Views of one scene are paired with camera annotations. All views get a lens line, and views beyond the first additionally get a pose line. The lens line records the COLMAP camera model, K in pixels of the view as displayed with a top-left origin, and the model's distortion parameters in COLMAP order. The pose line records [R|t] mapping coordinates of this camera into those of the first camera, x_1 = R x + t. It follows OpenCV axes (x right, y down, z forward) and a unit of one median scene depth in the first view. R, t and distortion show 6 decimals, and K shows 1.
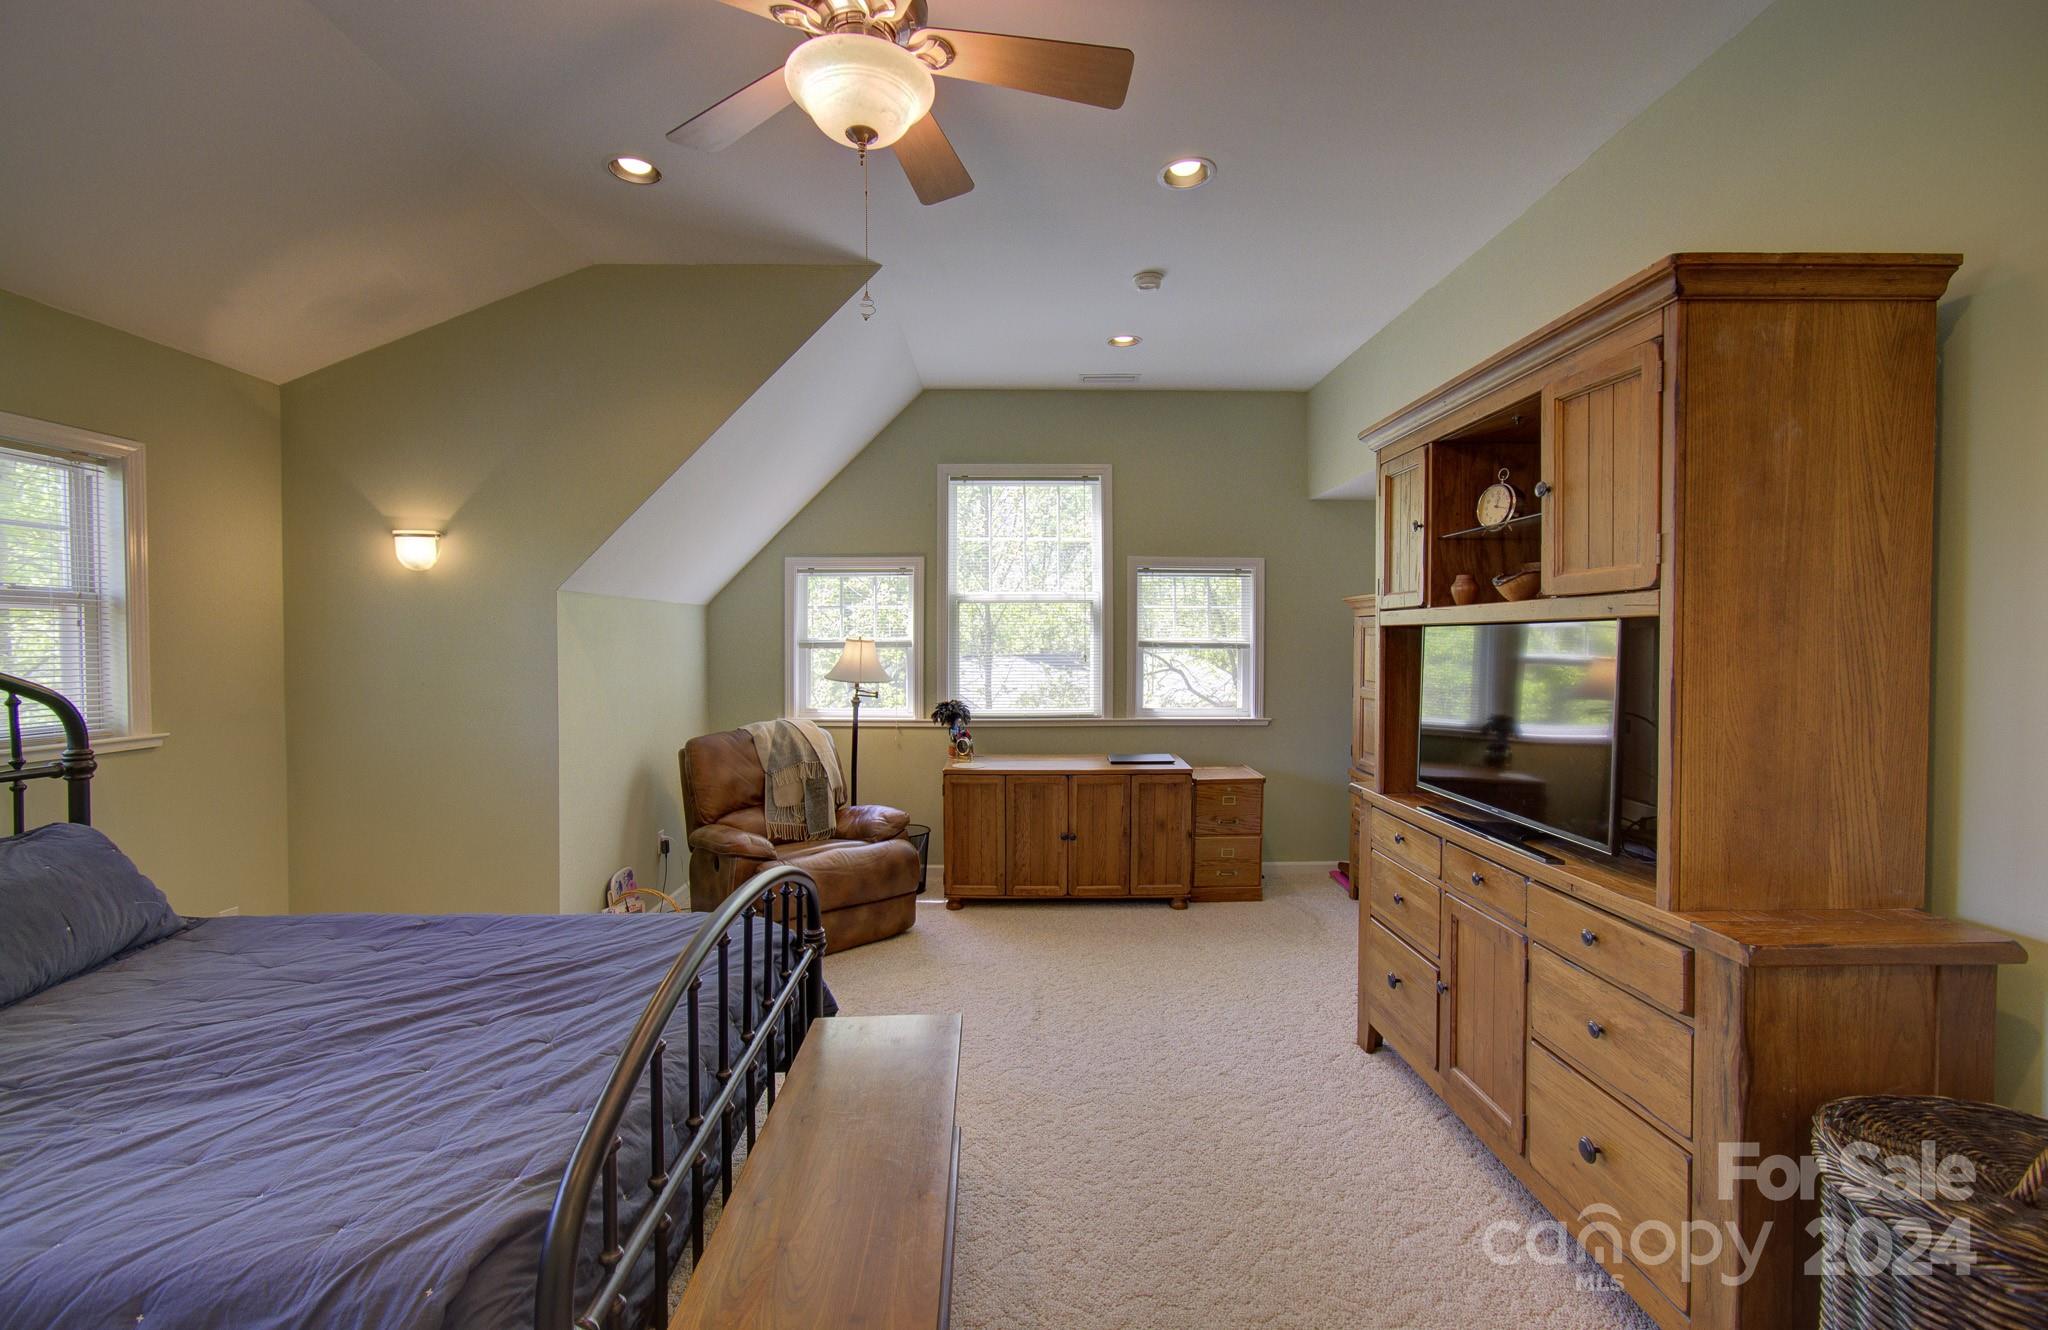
lens RADIAL K [[890.2, 0, 1019.1], [0, 890.2, 659.3], [0, 0, 1]] dist [-0.003141, 0.007182]
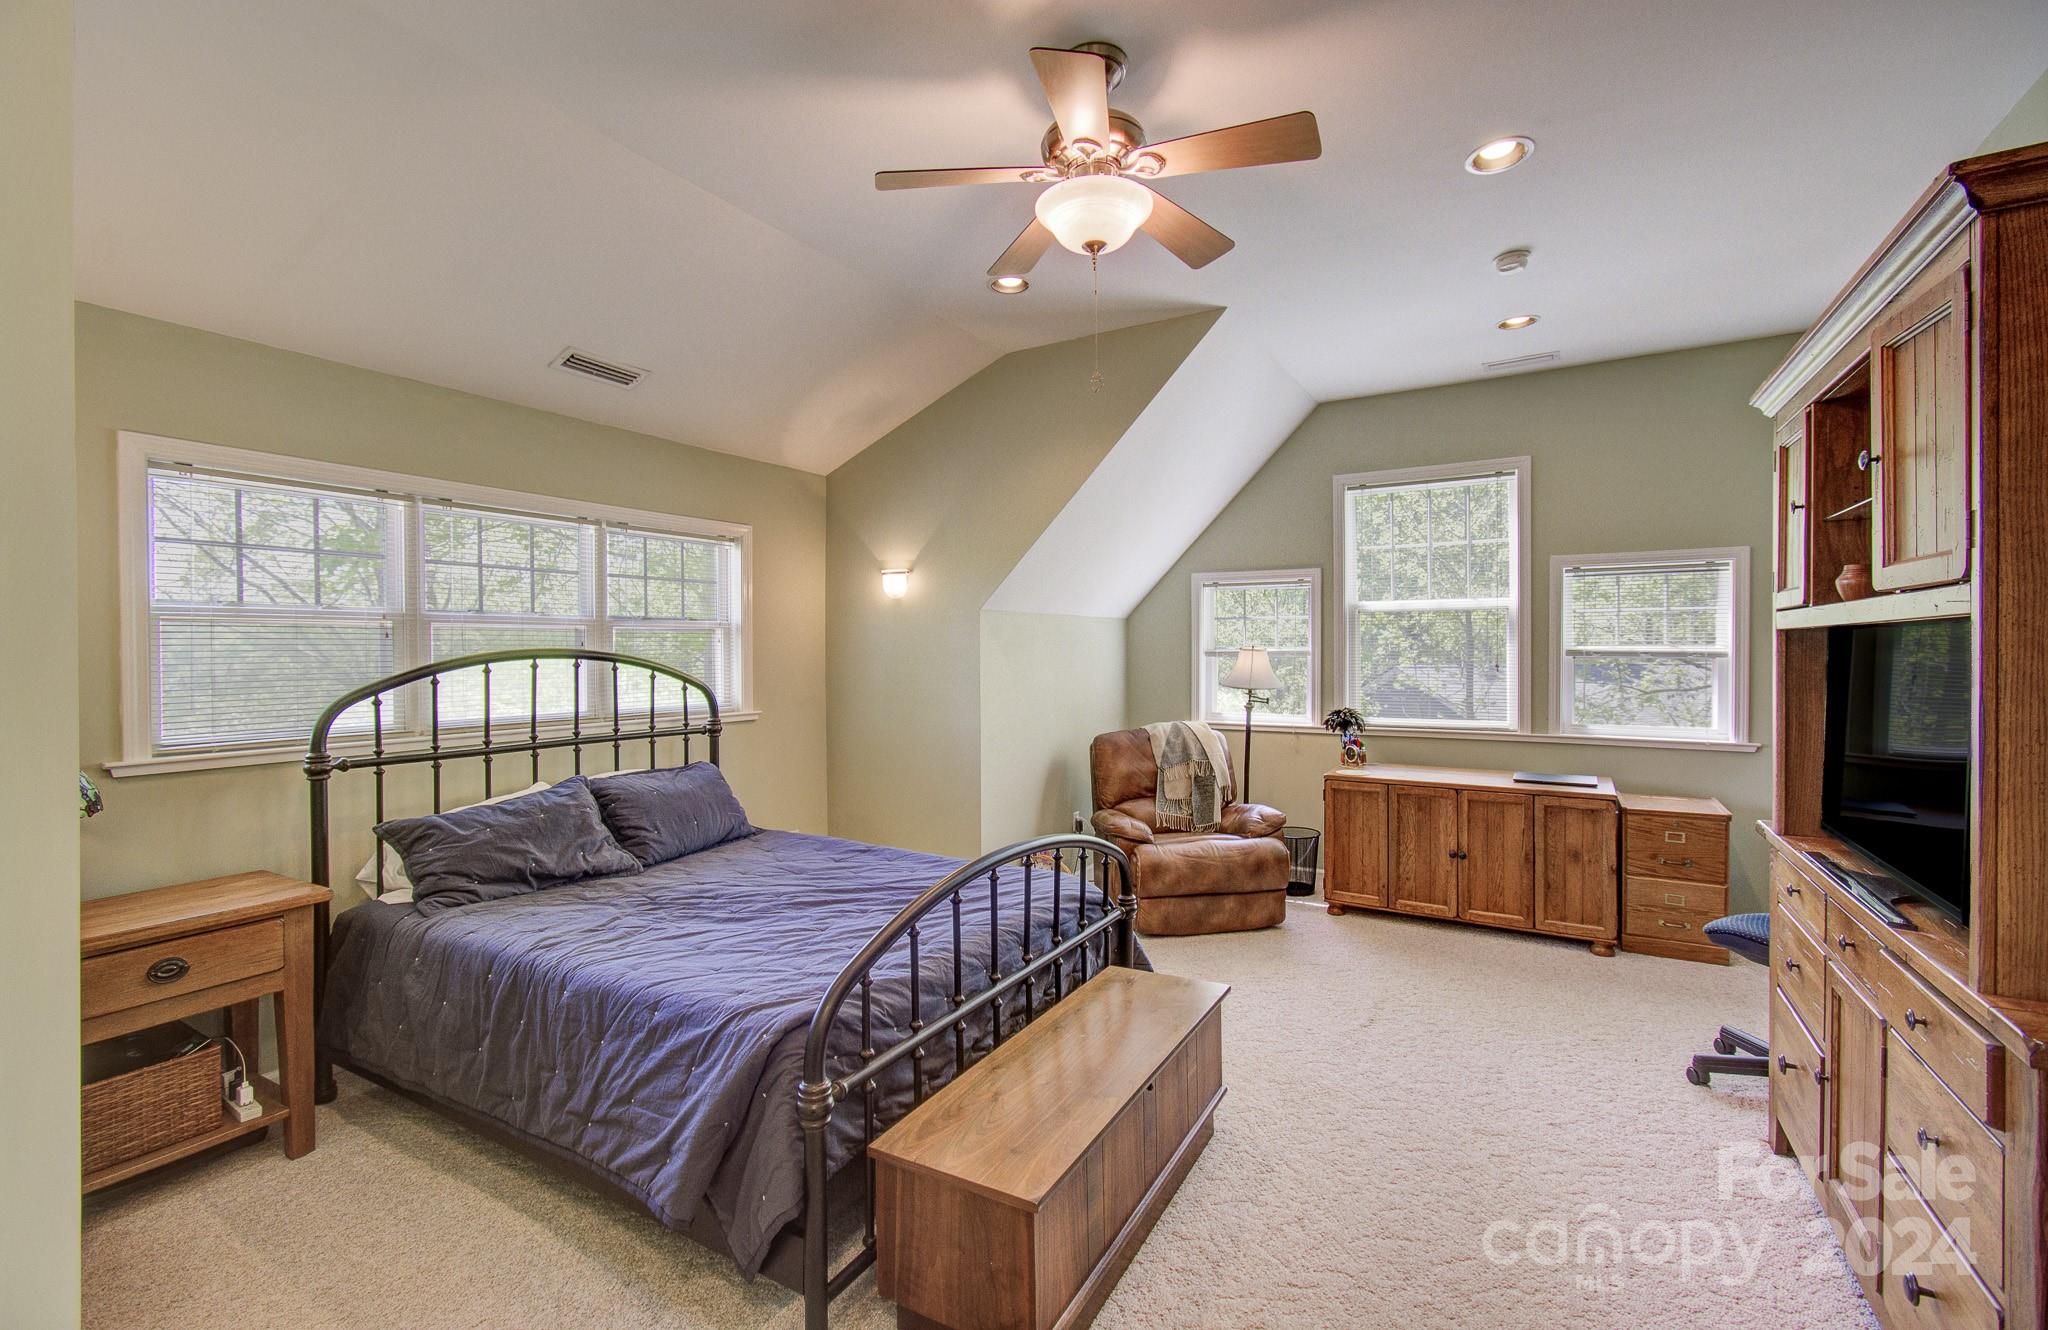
lens RADIAL K [[890.2, 0, 1019.1], [0, 890.2, 659.3], [0, 0, 1]] dist [-0.003141, 0.007182]
pose [[0.845923, 0.001771, -0.533302, 0.212400], [-0.006695, 0.999951, -0.007298, 0.000940], [0.533263, 0.009744, 0.845893, -0.058403]]
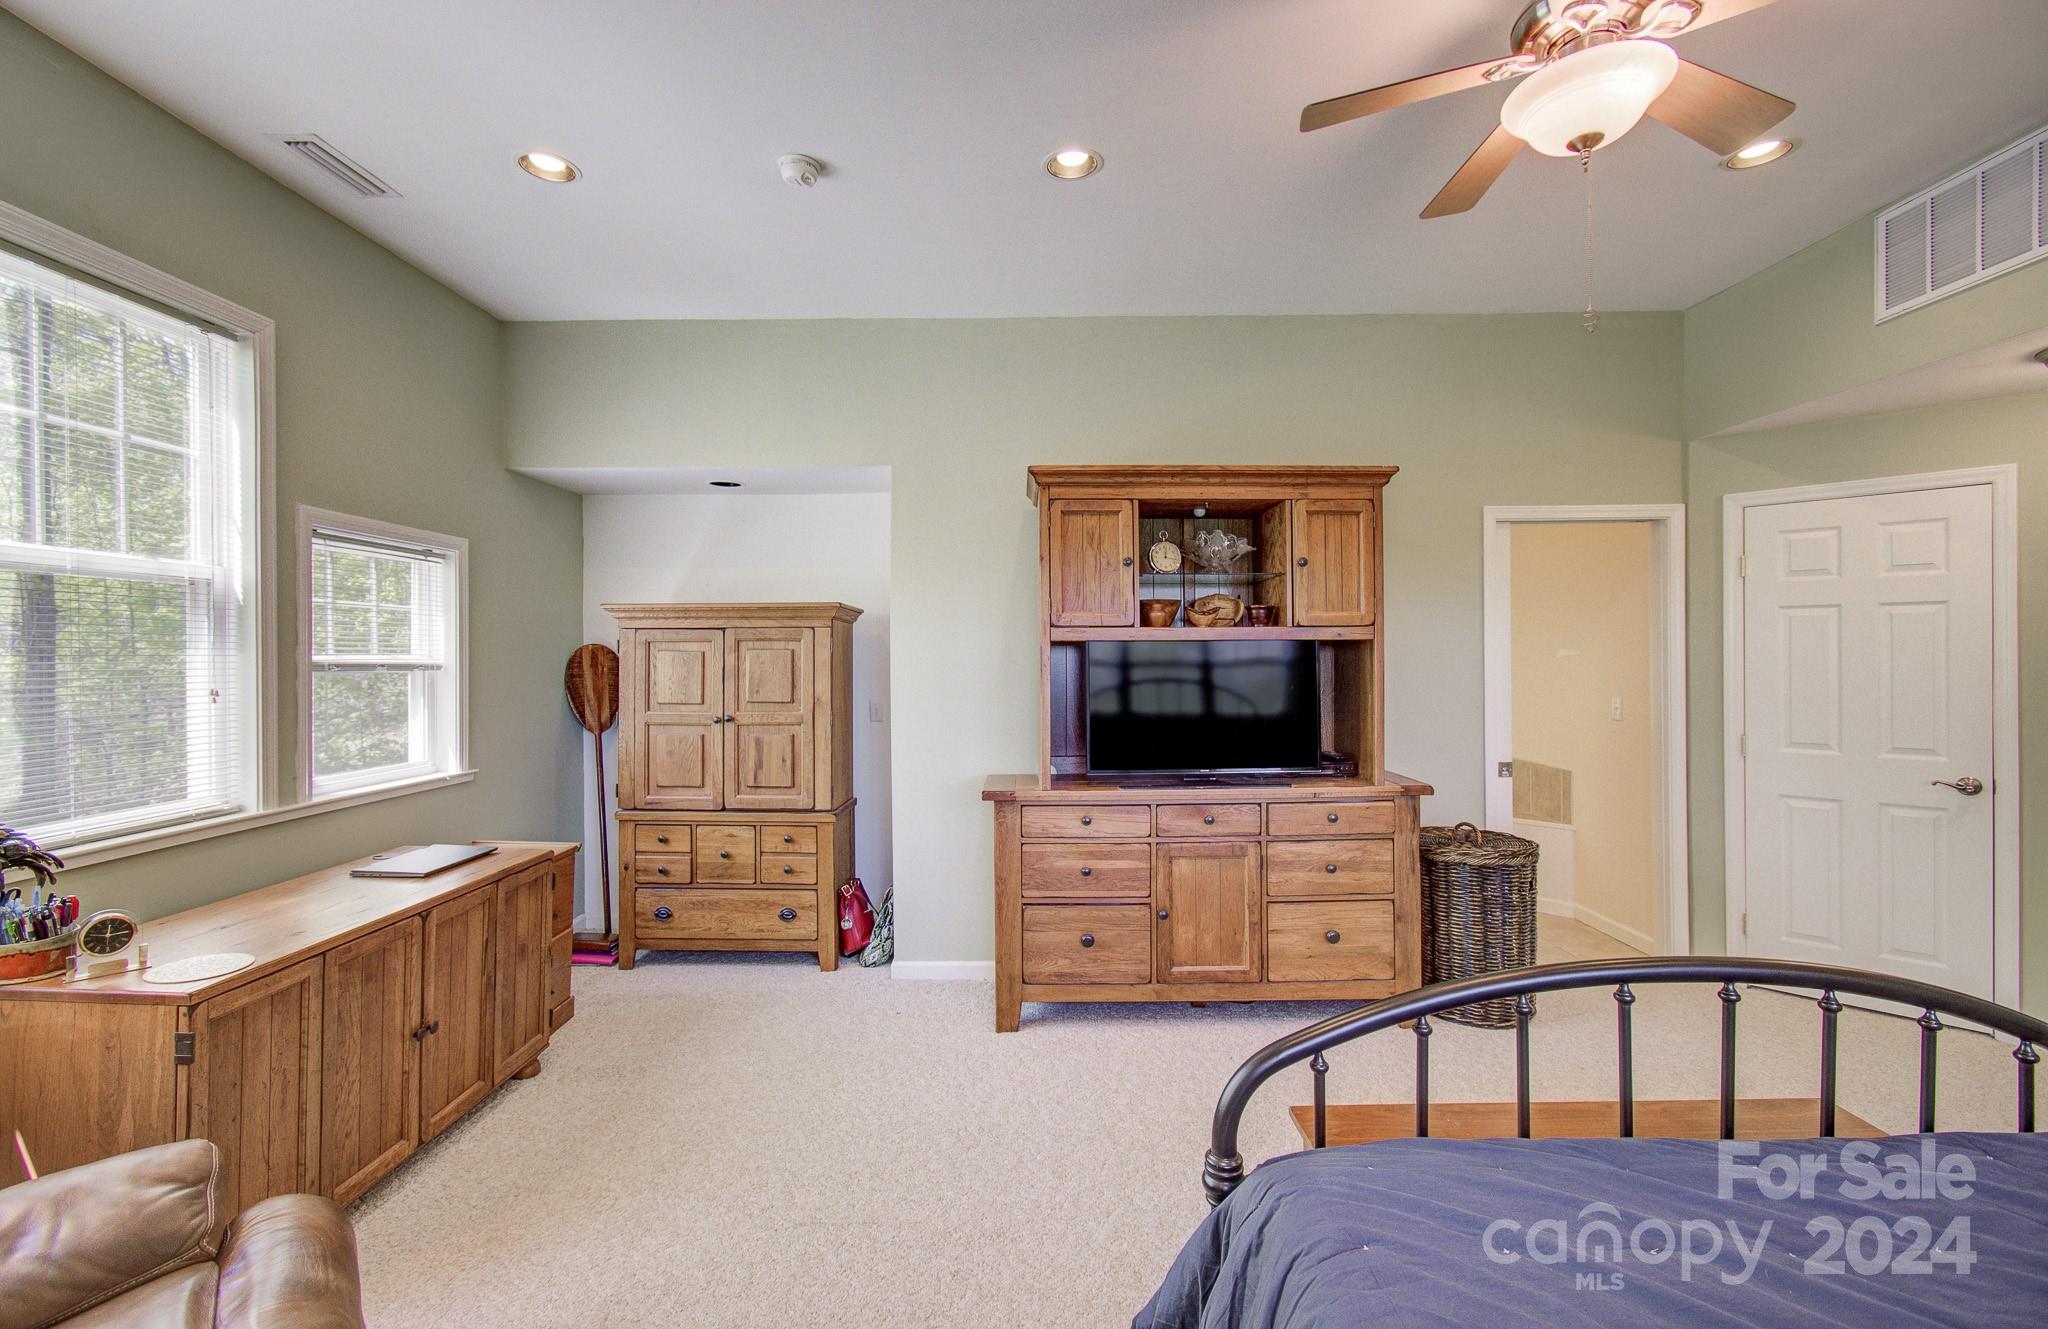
lens RADIAL K [[890.2, 0, 1019.1], [0, 890.2, 658.8], [0, 0, 1]] dist [-0.003141, 0.007182]
pose [[0.018374, -0.003937, 0.999823, -0.616516], [0.027753, 0.999609, 0.003426, -0.016554], [-0.999446, 0.027685, 0.018476, 0.843754]]
